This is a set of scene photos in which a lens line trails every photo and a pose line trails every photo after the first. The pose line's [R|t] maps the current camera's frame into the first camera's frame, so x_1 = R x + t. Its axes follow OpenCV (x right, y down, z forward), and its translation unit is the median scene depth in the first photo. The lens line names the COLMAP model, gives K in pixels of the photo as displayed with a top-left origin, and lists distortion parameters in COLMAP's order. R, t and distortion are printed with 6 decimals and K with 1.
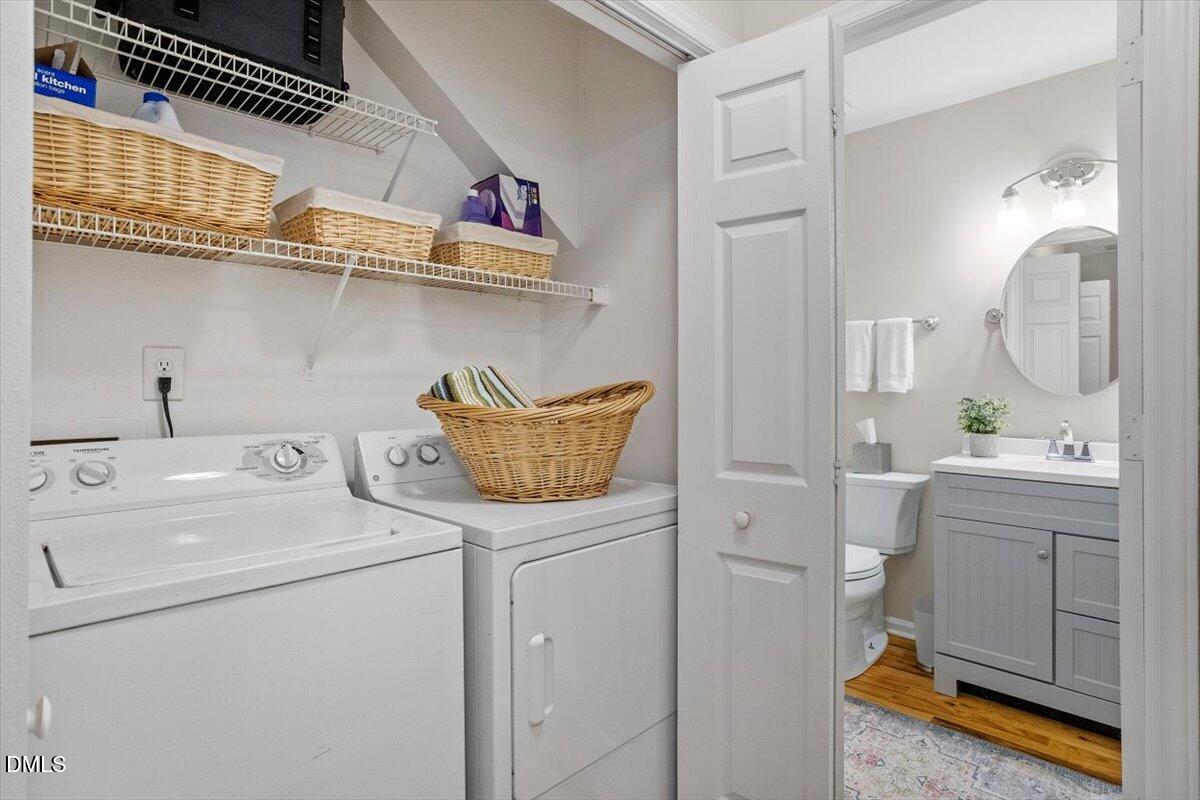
lens RADIAL K [[702.5, 0, 597.4], [0, 702.5, 394.3], [0, 0, 1]] dist [-0.000955, 0.000890]
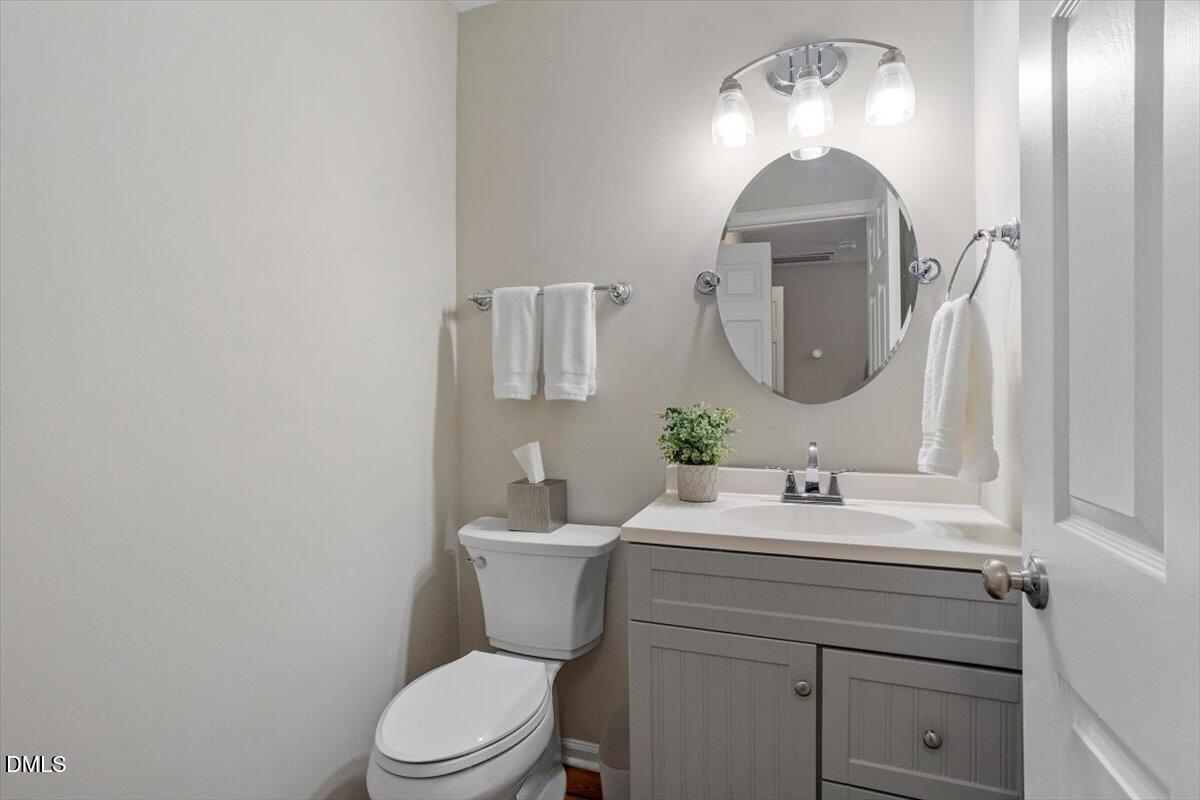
lens RADIAL K [[588.6, 0, 596.4], [0, 588.6, 405.9], [0, 0, 1]] dist [0.000852, 0.000207]
pose [[0.924265, -0.014703, 0.381467, 0.249506], [0.011759, 0.999880, 0.010047, -0.002707], [-0.381569, -0.004801, 0.924328, 0.513740]]
